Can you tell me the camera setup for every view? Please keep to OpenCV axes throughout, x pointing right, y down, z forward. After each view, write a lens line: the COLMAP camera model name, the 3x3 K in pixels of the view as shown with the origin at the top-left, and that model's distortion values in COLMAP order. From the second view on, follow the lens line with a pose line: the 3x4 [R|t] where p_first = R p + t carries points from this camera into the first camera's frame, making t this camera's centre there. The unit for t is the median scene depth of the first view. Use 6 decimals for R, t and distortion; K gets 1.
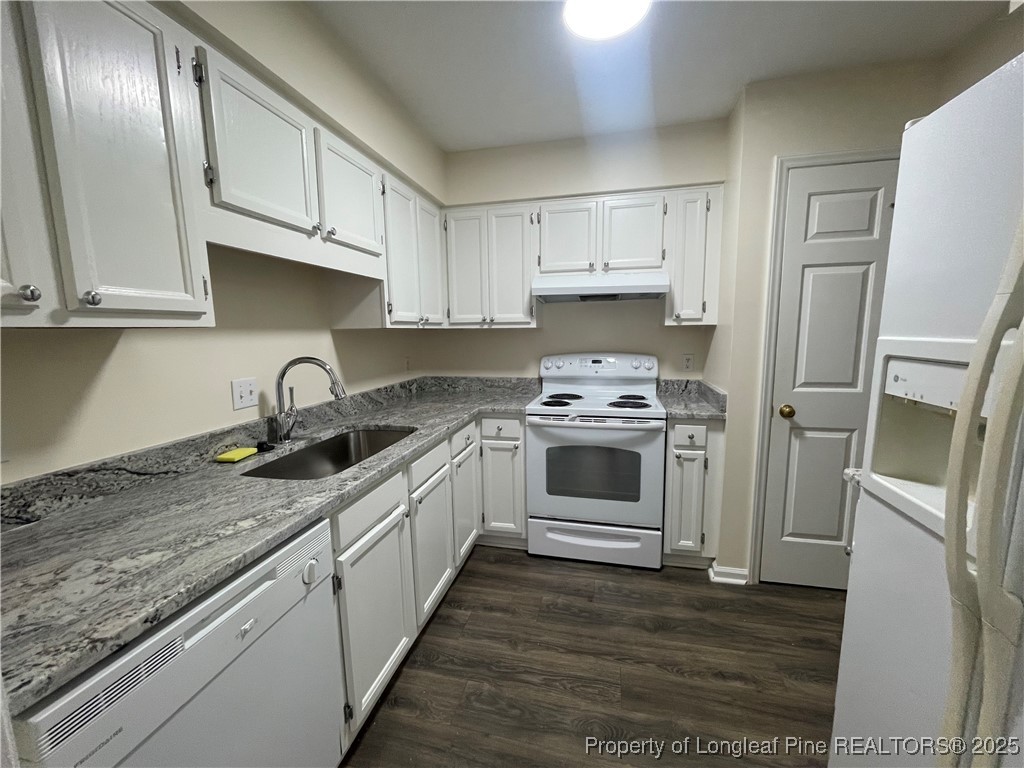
lens RADIAL K [[414.4, 0, 510.6], [0, 414.4, 383.0], [0, 0, 1]] dist [-0.003371, -0.000123]
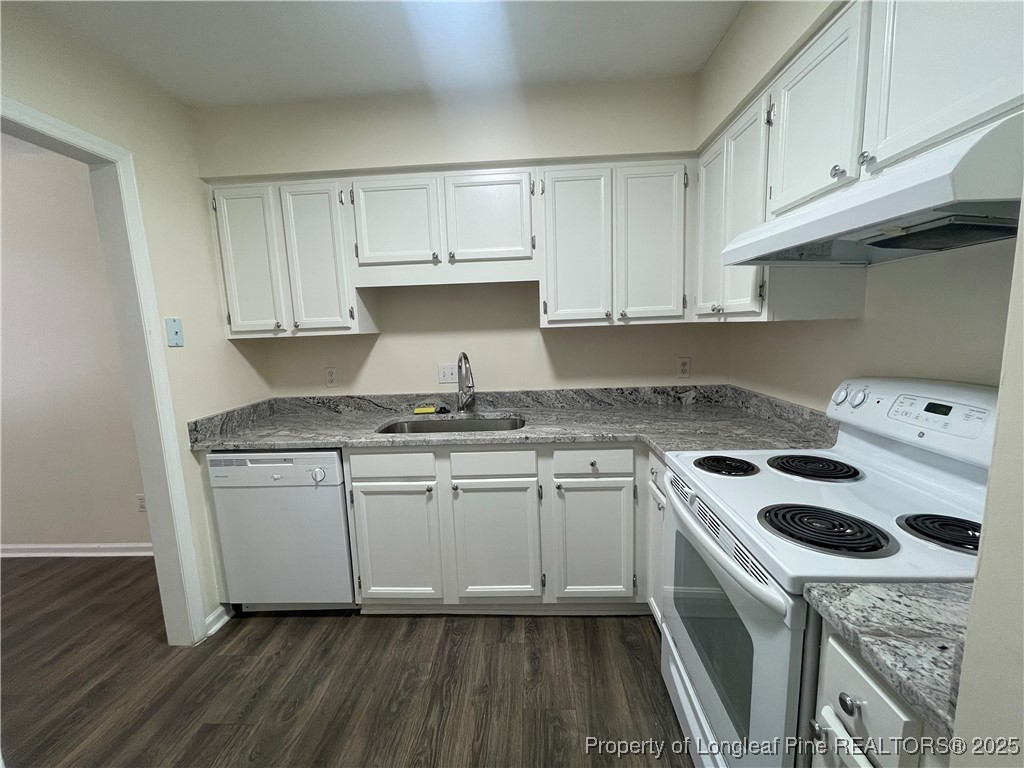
lens RADIAL K [[414.4, 0, 512.7], [0, 414.4, 384.1], [0, 0, 1]] dist [-0.003371, -0.000123]
pose [[0.181120, 0.140695, -0.973345, 0.676331], [-0.092073, 0.987793, 0.125650, -0.114763], [0.979141, 0.066861, 0.191864, 0.732259]]
